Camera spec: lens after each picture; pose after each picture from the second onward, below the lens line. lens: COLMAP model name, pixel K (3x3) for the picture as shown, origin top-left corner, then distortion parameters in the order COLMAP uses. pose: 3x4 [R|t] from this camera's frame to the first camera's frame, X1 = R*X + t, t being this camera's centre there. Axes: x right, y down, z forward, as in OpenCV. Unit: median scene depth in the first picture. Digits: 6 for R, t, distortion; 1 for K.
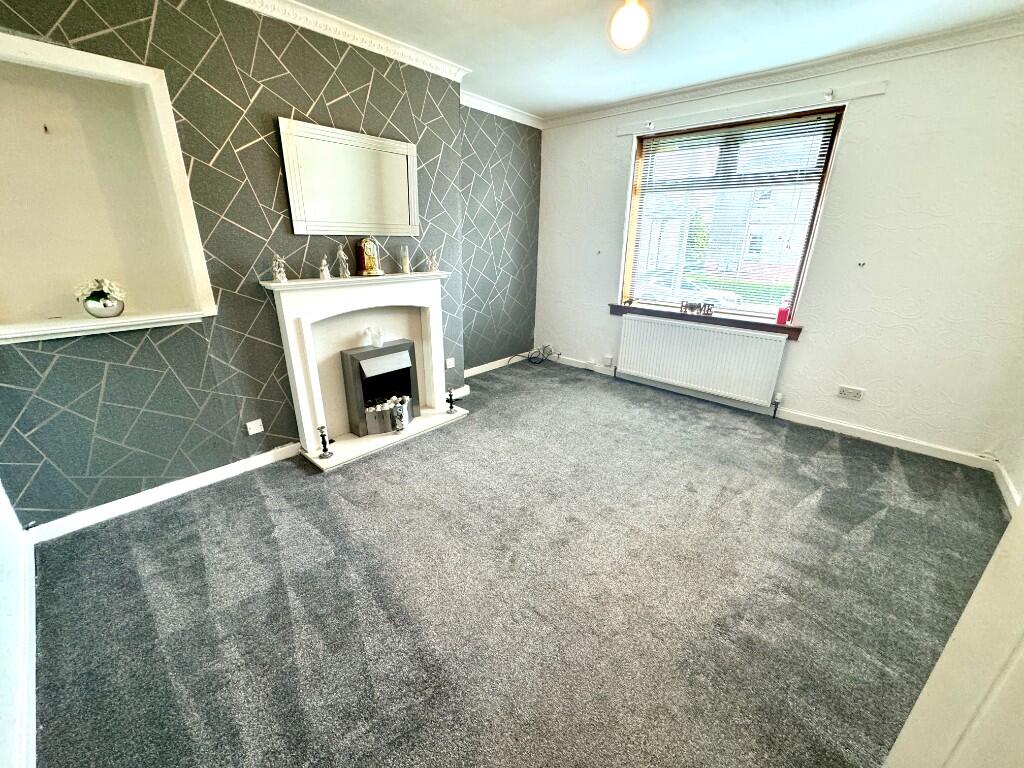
lens RADIAL K [[406.5, 0, 512.6], [0, 406.5, 383.8], [0, 0, 1]] dist [-0.002123, 0.000112]
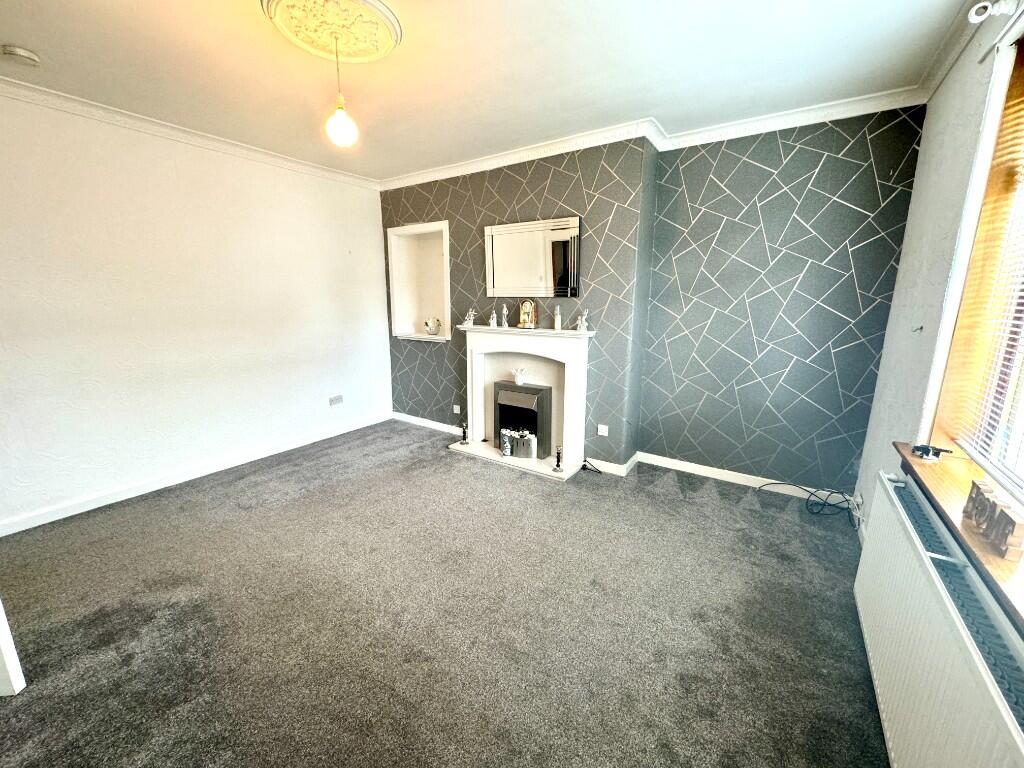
lens RADIAL K [[406.5, 0, 515.8], [0, 406.5, 387.6], [0, 0, 1]] dist [-0.002123, 0.000112]
pose [[0.141981, 0.192898, -0.970892, 0.924339], [-0.343623, 0.929439, 0.134411, -0.263405], [0.928313, 0.314537, 0.198247, 0.812007]]
